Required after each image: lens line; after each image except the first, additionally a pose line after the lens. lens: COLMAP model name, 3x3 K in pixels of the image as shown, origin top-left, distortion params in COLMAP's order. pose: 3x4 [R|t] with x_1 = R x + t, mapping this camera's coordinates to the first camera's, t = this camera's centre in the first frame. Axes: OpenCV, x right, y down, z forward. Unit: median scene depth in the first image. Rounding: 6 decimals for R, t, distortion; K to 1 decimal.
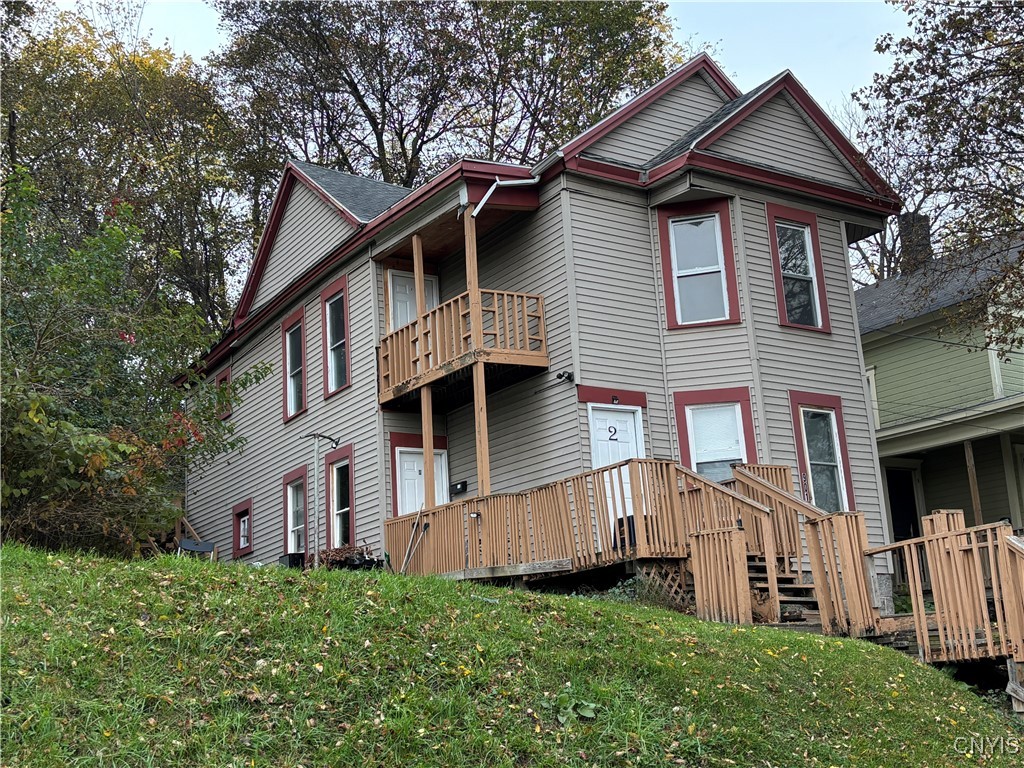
lens RADIAL K [[1245.0, 0, 512.0], [0, 1245.0, 384.0], [0, 0, 1]] dist [0.085775, -0.009280]
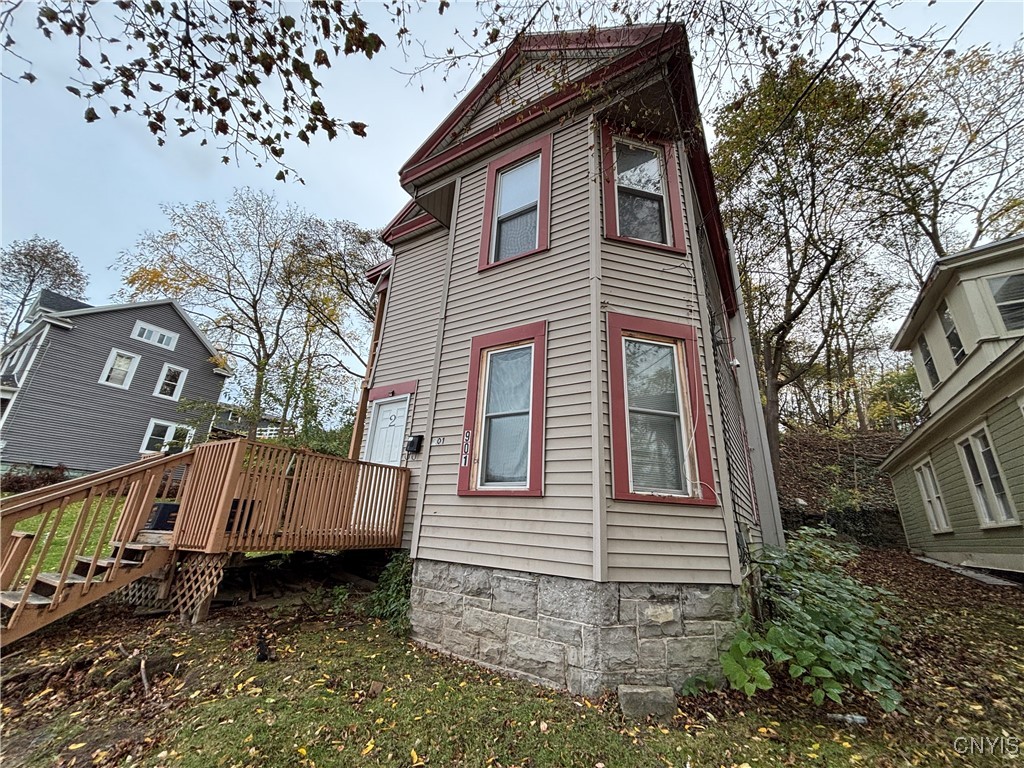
lens RADIAL K [[406.4, 0, 512.0], [0, 406.4, 384.0], [0, 0, 1]] dist [0.016763, -0.000026]
pose [[0.429846, -0.230890, -0.872882, 0.473039], [0.149329, 0.971617, -0.183470, 0.092372], [0.890468, -0.051483, 0.452124, 0.893378]]
